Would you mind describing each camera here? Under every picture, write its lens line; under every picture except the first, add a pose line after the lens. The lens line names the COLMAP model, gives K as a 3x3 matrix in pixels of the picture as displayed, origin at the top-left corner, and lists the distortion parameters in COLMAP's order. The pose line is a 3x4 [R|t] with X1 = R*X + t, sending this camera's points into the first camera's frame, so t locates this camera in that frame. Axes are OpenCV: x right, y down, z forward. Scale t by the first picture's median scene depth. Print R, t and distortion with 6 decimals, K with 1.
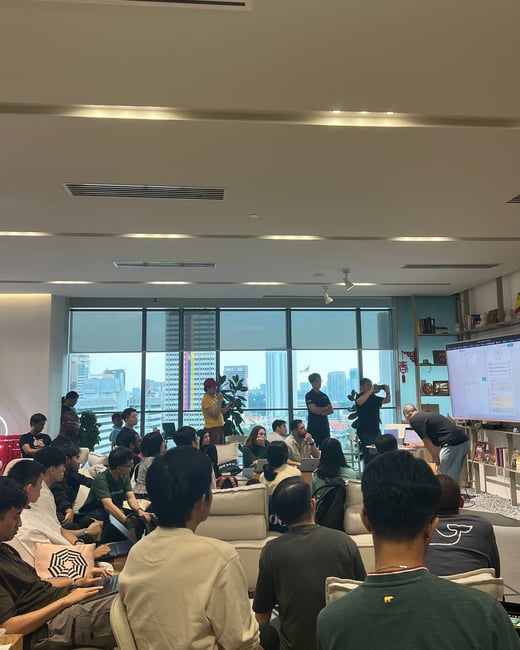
lens RADIAL K [[619.7, 0, 260.2], [0, 619.7, 306.2], [0, 0, 1]] dist [0.139626, -0.313573]
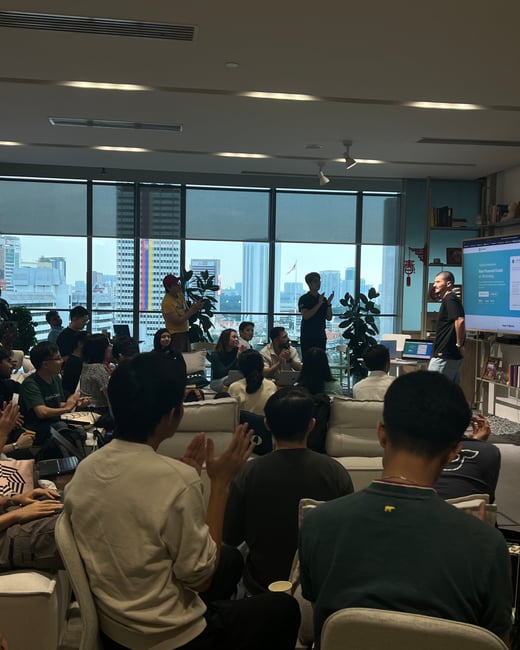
lens RADIAL K [[768.7, 0, 268.0], [0, 768.7, 328.1], [0, 0, 1]] dist [0.203650, -0.691950]
pose [[0.998511, 0.031576, 0.044493, 0.000717], [-0.039143, 0.982698, 0.181031, -0.000495], [-0.038007, -0.182503, 0.982470, -0.007575]]
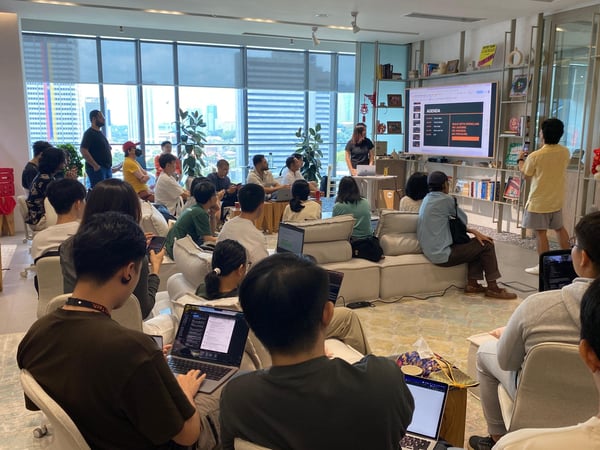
lens RADIAL K [[548.6, 0, 300.0], [0, 548.6, 225.0], [0, 0, 1]] dist [0.072493, -0.144852]
pose [[0.950736, -0.036302, 0.307870, -0.199841], [-0.061352, 0.951443, 0.301649, 0.004126], [-0.303871, -0.305677, 0.902344, 0.069045]]
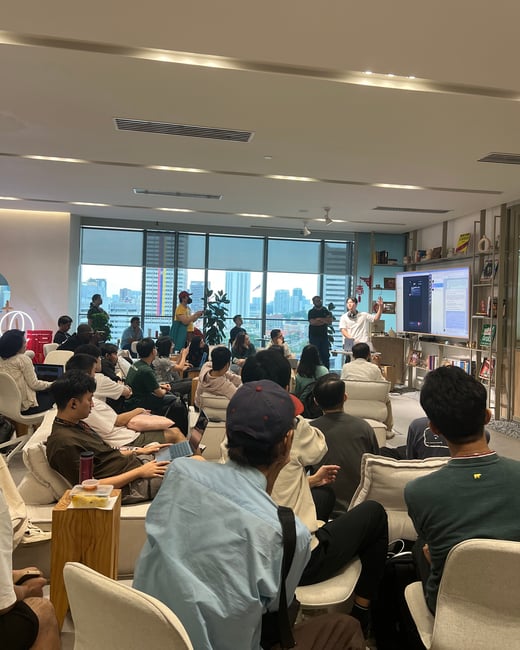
lens RADIAL K [[511.1, 0, 261.5], [0, 511.1, 303.3], [0, 0, 1]] dist [0.089045, -0.154110]
pose [[0.995464, 0.045196, 0.083712, -0.051704], [-0.056101, 0.989543, 0.132880, -0.000773], [-0.076831, -0.136973, 0.987591, 0.001715]]
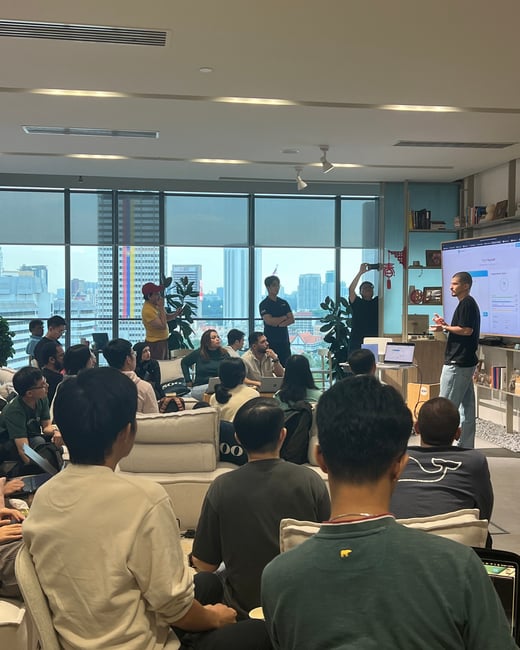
lens RADIAL K [[764.5, 0, 261.0], [0, 764.5, 310.4], [0, 0, 1]] dist [0.169592, -0.431310]
pose [[0.998194, 0.015010, 0.058173, 0.003538], [-0.023769, 0.987951, 0.152928, -0.000188], [-0.055177, -0.154034, 0.986524, 0.006809]]
